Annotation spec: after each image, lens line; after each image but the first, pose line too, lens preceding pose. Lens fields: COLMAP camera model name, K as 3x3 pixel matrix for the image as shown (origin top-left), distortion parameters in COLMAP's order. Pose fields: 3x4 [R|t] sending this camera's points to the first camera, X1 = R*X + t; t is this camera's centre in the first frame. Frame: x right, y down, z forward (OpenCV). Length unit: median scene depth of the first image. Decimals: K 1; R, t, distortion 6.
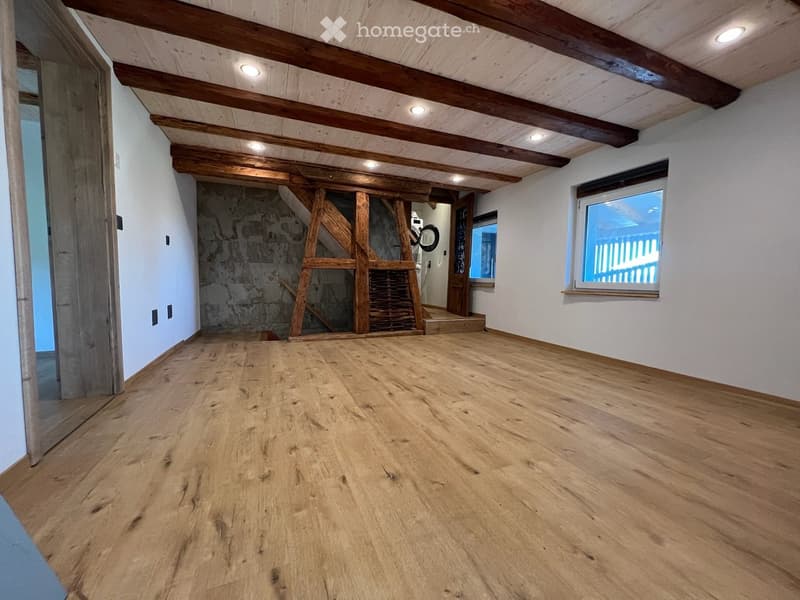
lens RADIAL K [[320.3, 0, 399.0], [0, 320.3, 300.1], [0, 0, 1]] dist [-0.001369, -0.000011]
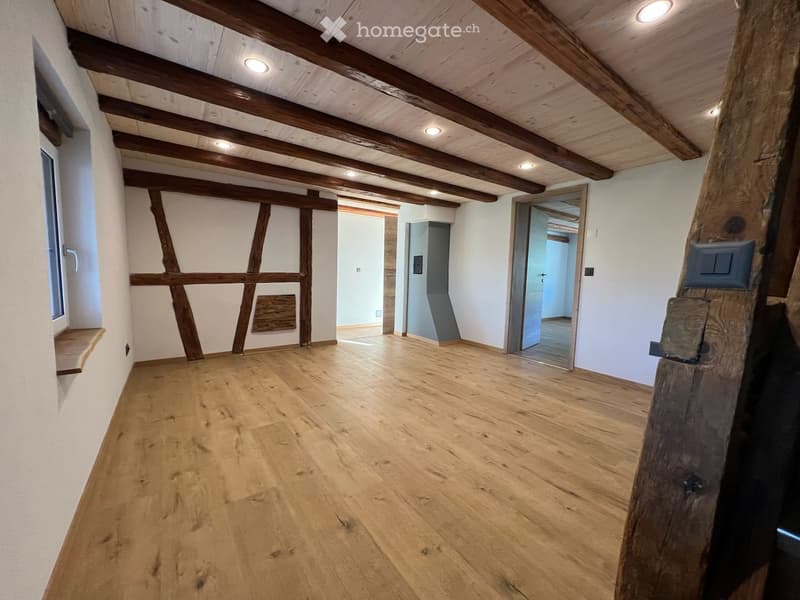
lens RADIAL K [[320.3, 0, 402.2], [0, 320.3, 302.0], [0, 0, 1]] dist [-0.001369, -0.000011]
pose [[-0.970317, -0.019662, -0.241038, 0.388750], [-0.057640, 0.986769, 0.151543, -0.251823], [0.234869, 0.160938, -0.958611, 2.108764]]
